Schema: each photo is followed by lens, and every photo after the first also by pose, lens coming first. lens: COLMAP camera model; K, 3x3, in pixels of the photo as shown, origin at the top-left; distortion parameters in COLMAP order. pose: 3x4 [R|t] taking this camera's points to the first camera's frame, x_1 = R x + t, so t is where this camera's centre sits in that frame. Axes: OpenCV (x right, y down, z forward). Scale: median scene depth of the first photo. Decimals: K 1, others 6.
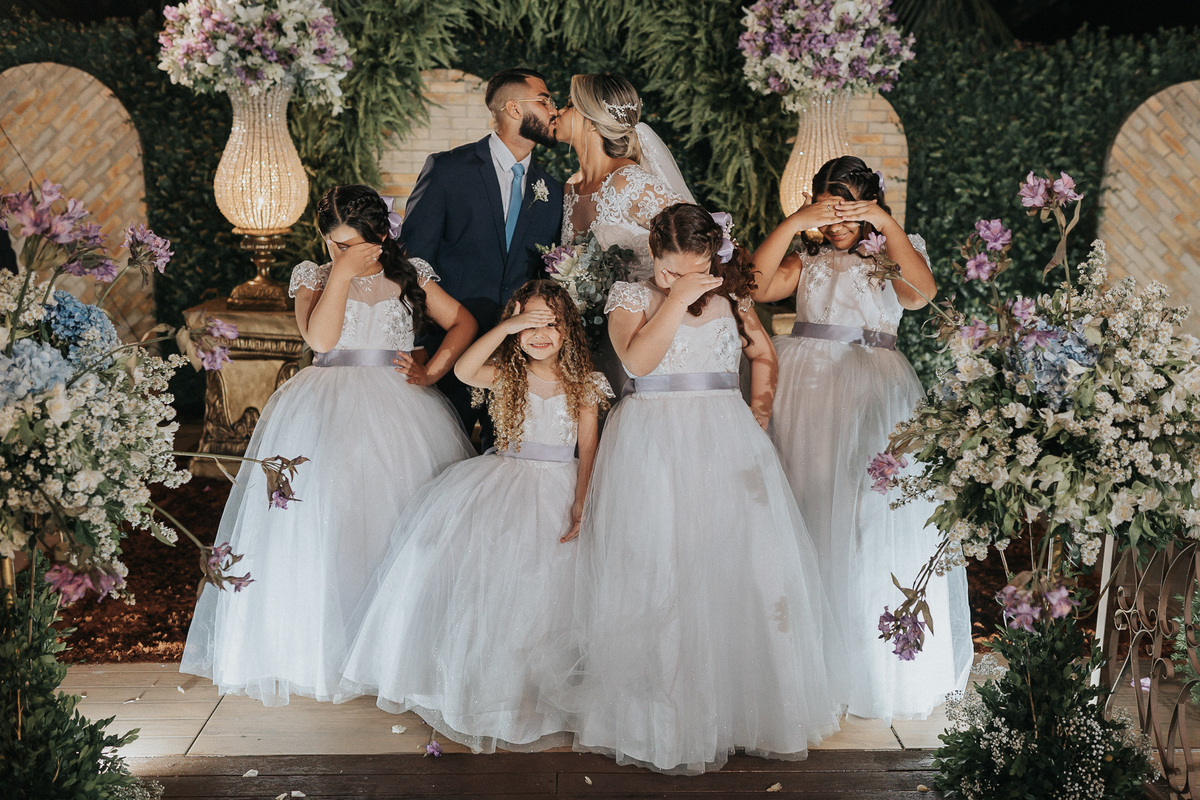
lens RADIAL K [[1174.1, 0, 615.6], [0, 1174.1, 400.8], [0, 0, 1]] dist [-0.002585, 0.001933]
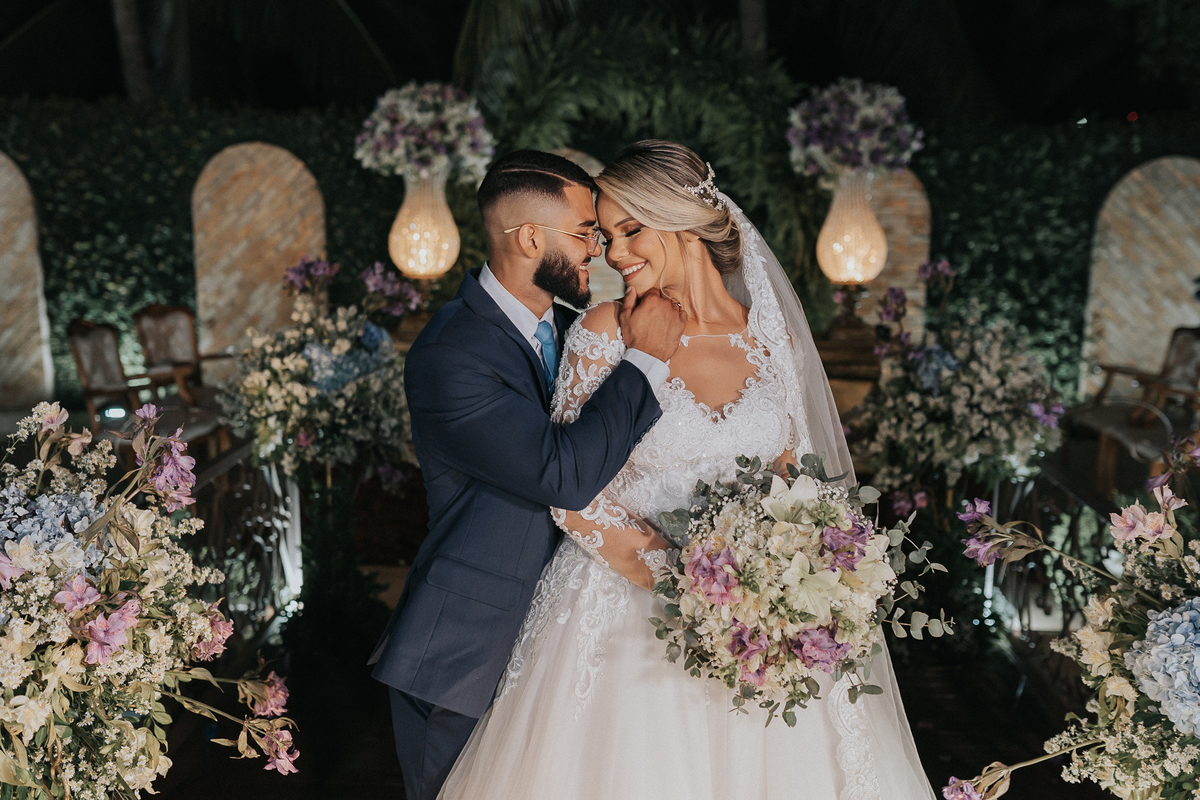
lens RADIAL K [[1231.3, 0, 600.0], [0, 1231.3, 400.0], [0, 0, 1]] dist [-0.010608, -0.009888]
pose [[0.996542, 0.018122, -0.081089, 0.014526], [-0.020525, 0.999372, -0.028900, 0.034640], [0.080514, 0.030464, 0.996288, -0.388259]]
